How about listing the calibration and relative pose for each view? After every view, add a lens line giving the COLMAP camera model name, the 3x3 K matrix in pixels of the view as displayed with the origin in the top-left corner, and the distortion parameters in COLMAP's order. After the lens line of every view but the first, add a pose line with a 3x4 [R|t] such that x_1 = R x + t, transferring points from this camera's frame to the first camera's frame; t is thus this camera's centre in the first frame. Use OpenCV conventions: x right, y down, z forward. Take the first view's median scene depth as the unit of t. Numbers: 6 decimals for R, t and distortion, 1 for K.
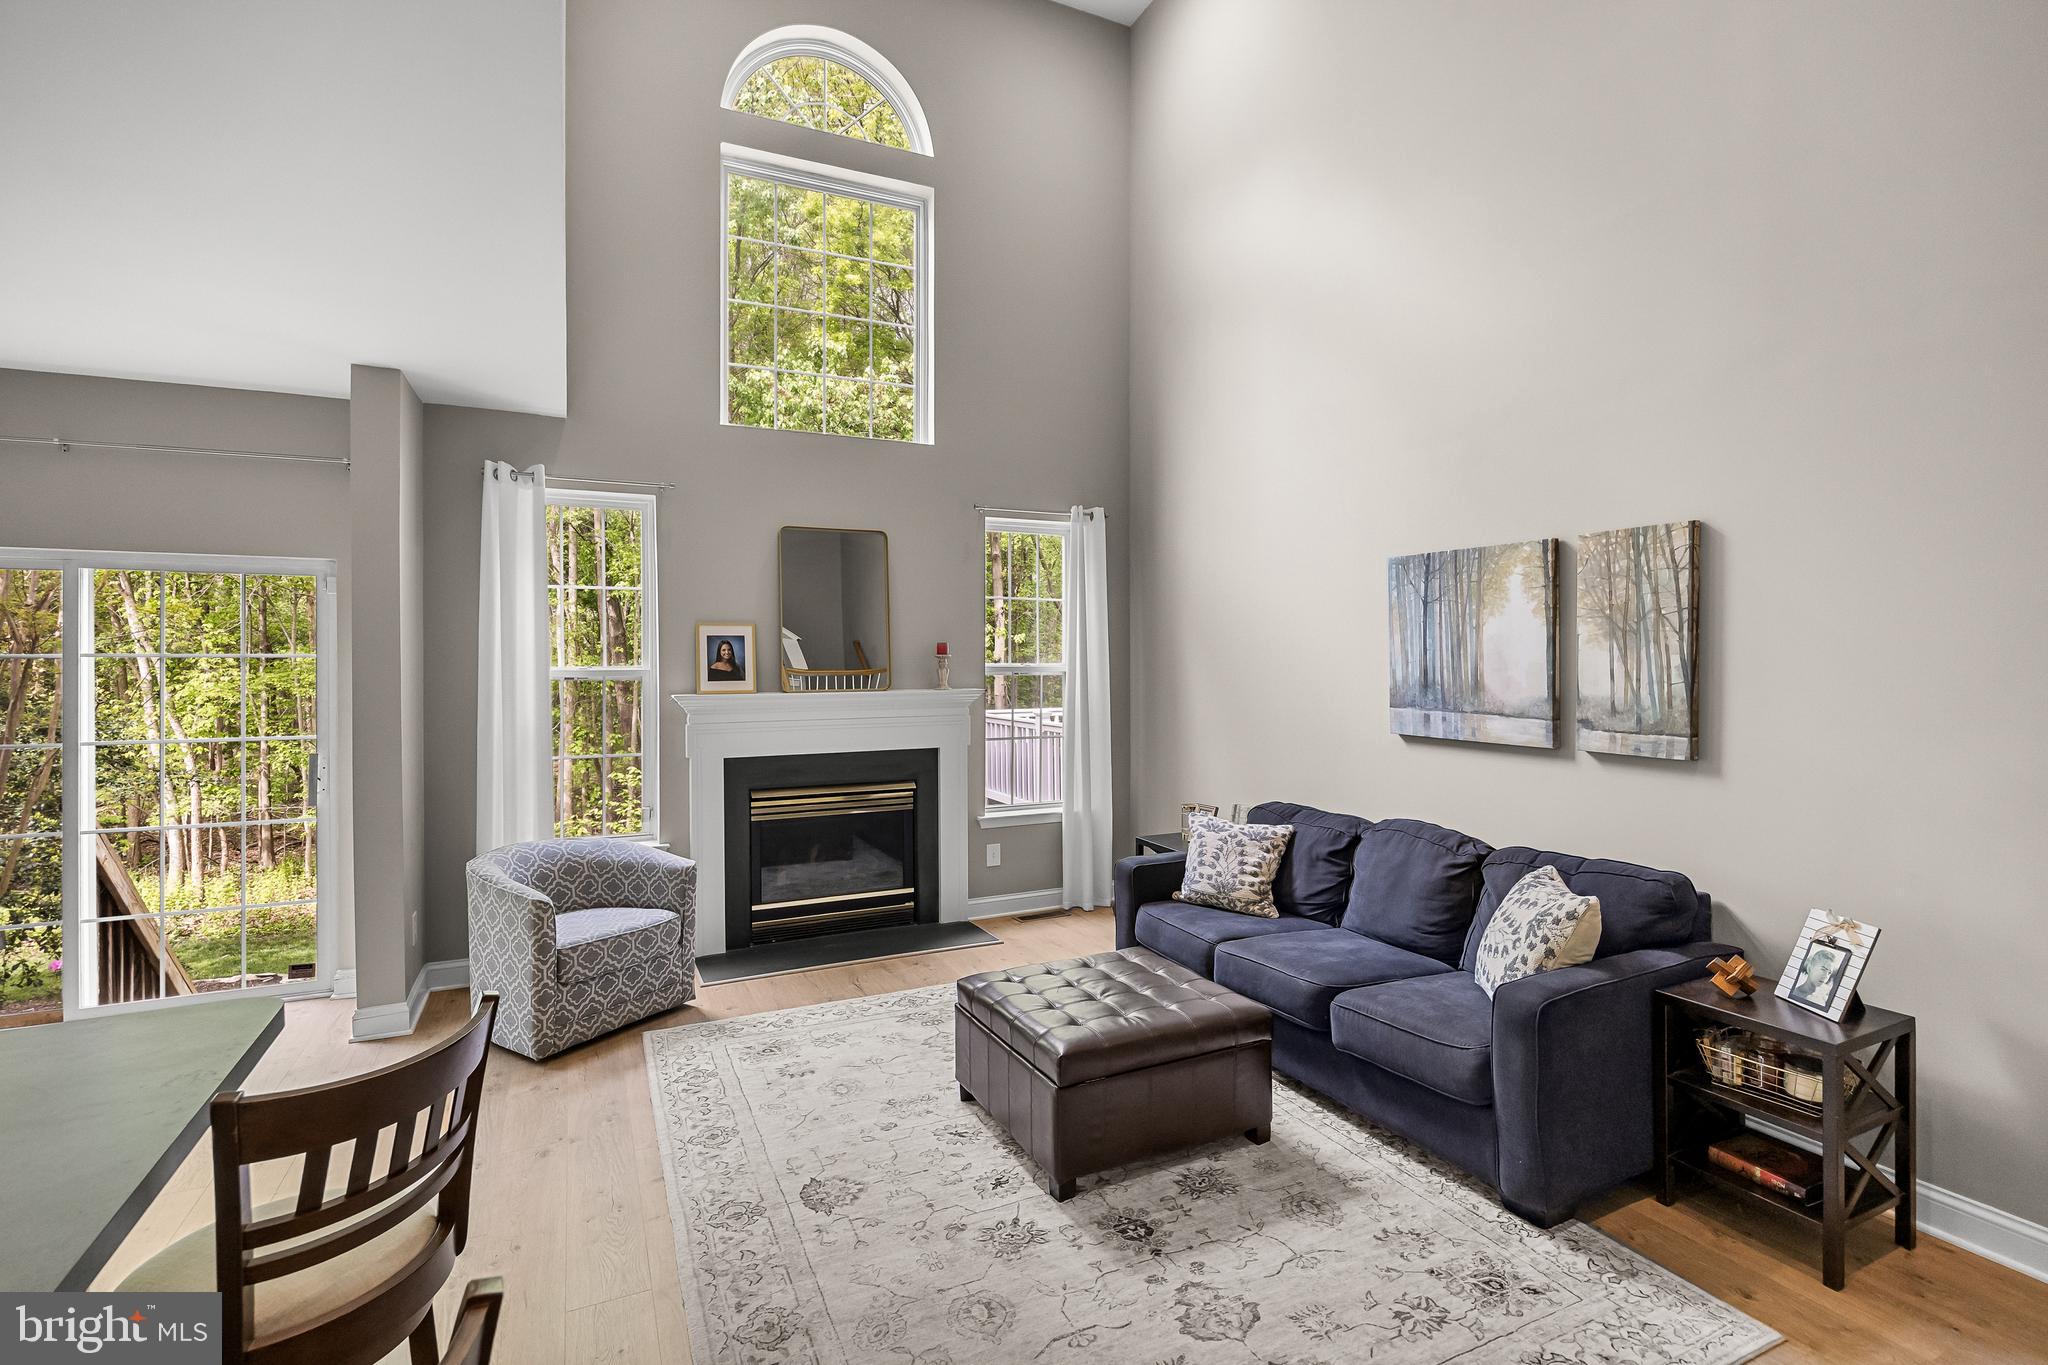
lens RADIAL K [[942.5, 0, 1029.0], [0, 942.5, 655.3], [0, 0, 1]] dist [-0.002901, -0.000185]
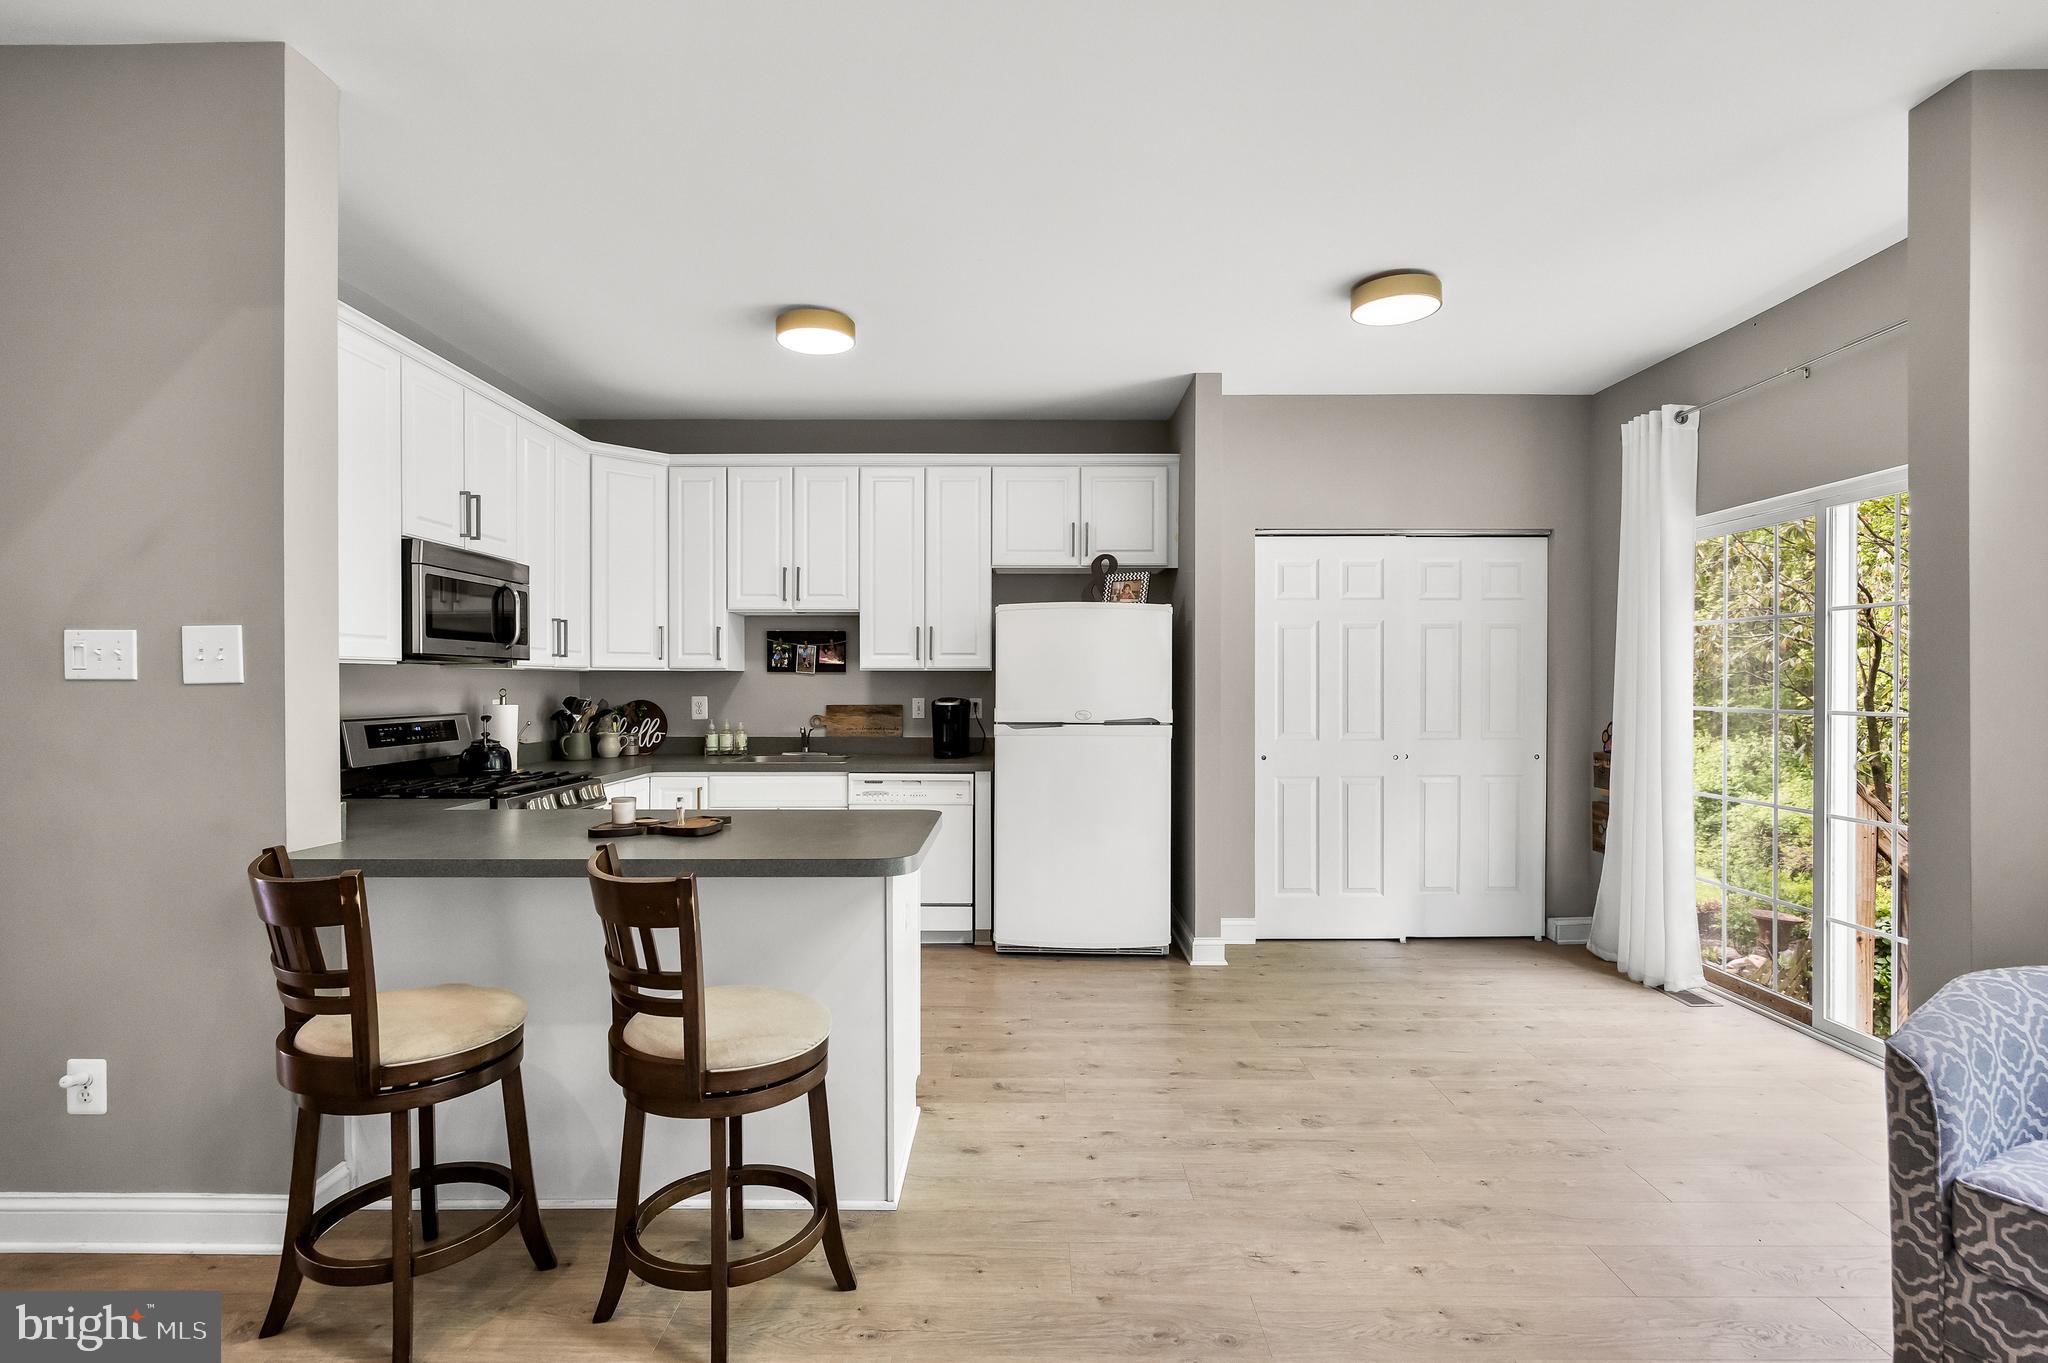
lens RADIAL K [[995.6, 0, 1055.0], [0, 995.6, 676.9], [0, 0, 1]] dist [-0.002401, 0.000230]
pose [[-0.432845, 0.002438, -0.901465, 0.145657], [0.008298, 0.999965, -0.001280, 0.074162], [0.901430, -0.008034, -0.432850, 0.940857]]
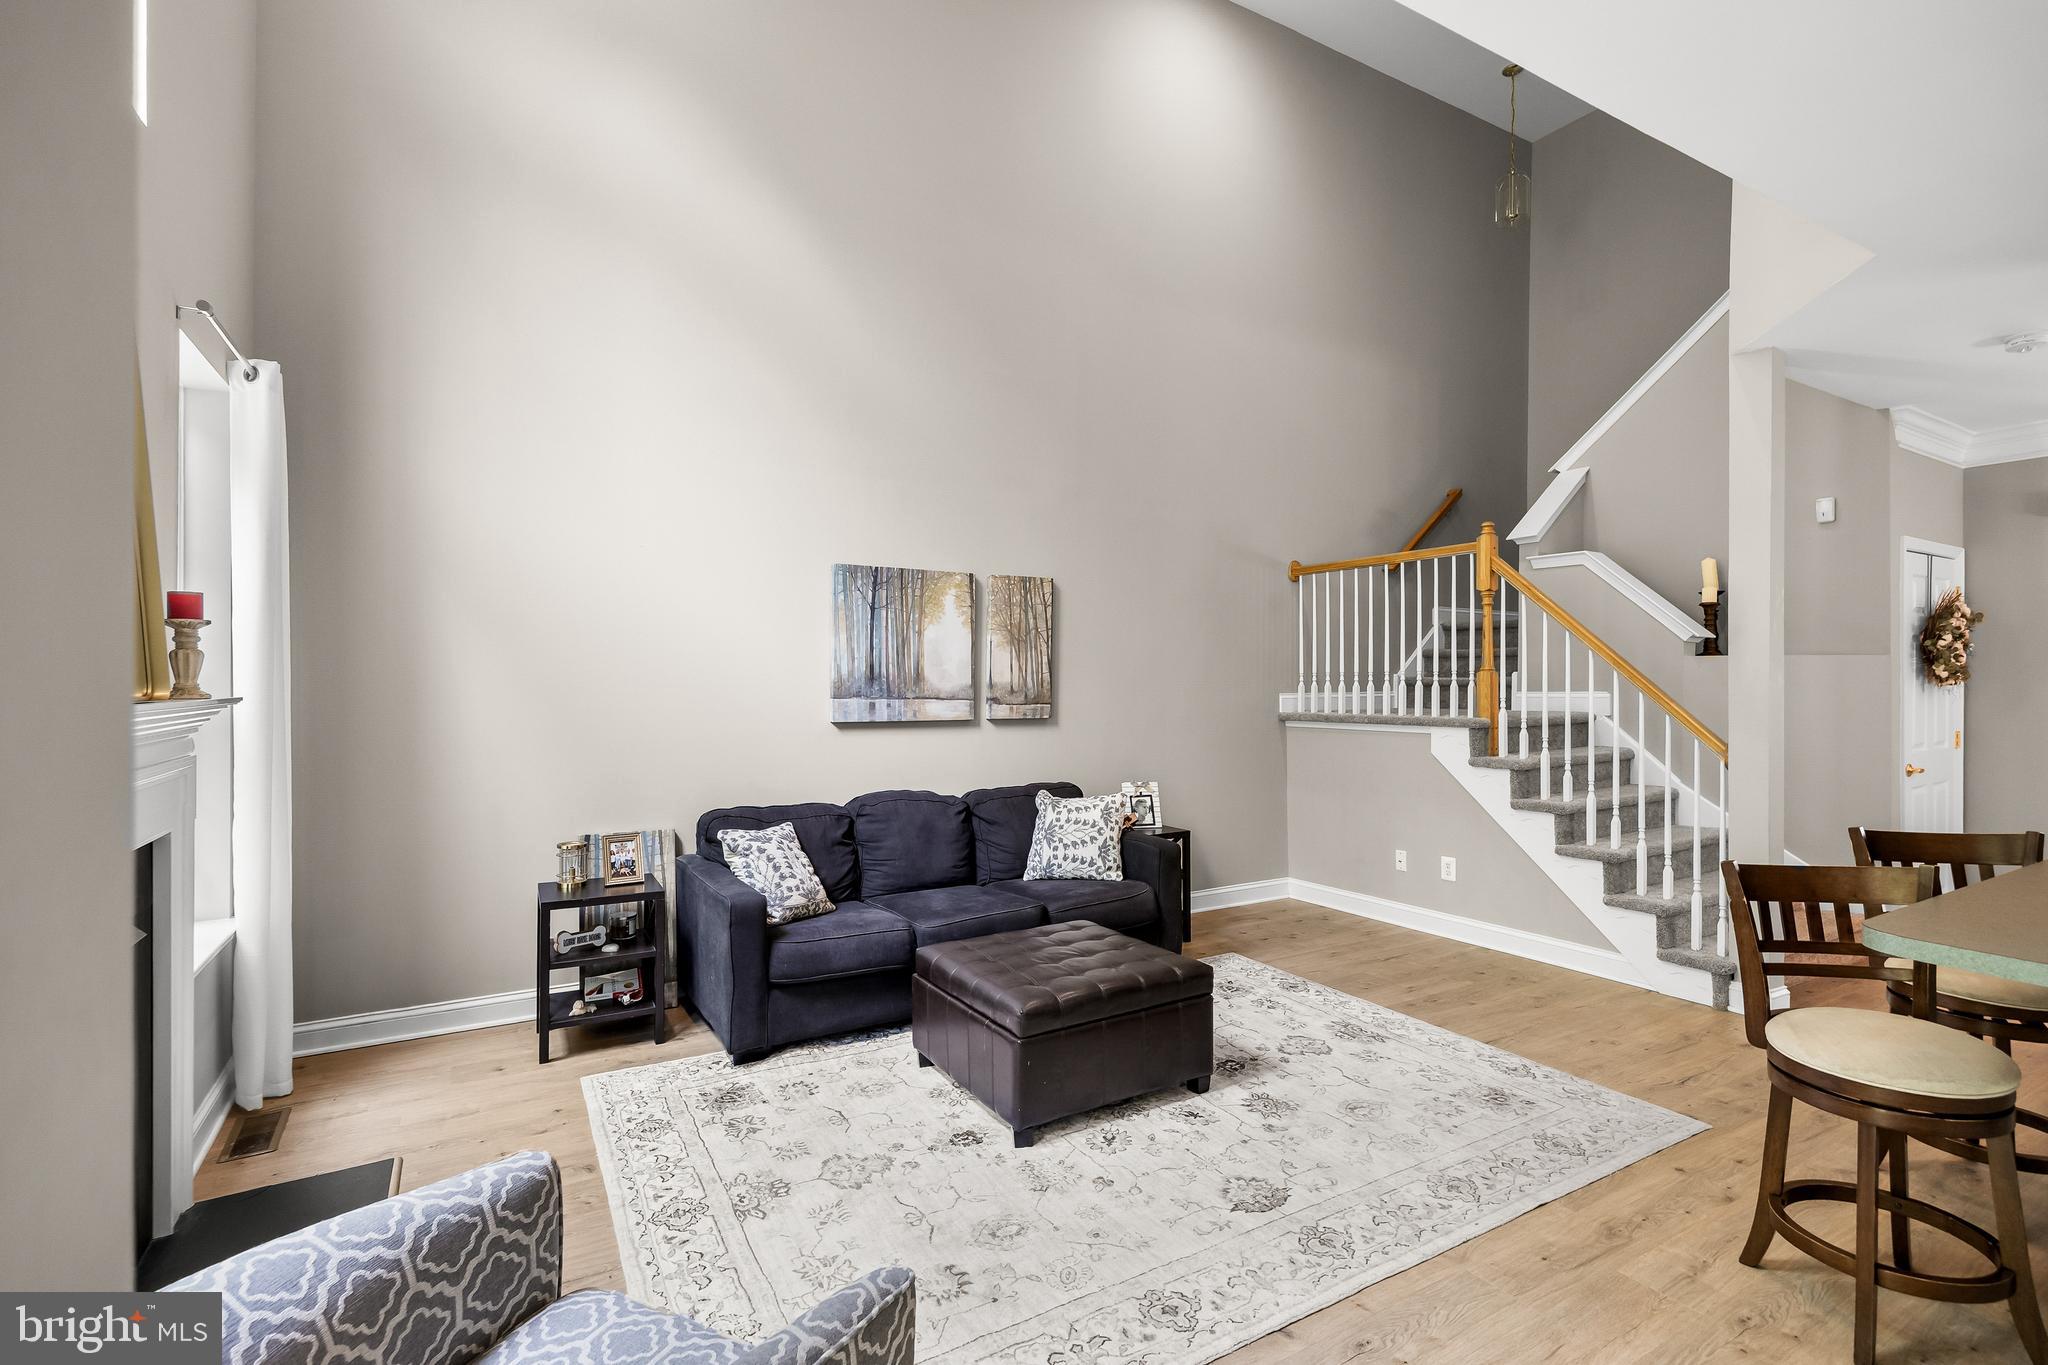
lens RADIAL K [[972.2, 0, 1024.0], [0, 972.2, 682.5], [0, 0, 1]] dist [-0.002455, 0.000003]
pose [[-0.083007, 0.007288, 0.996522, -0.989572], [-0.001297, 0.999972, -0.007422, 0.056563], [-0.996548, -0.001909, -0.082995, 1.113868]]
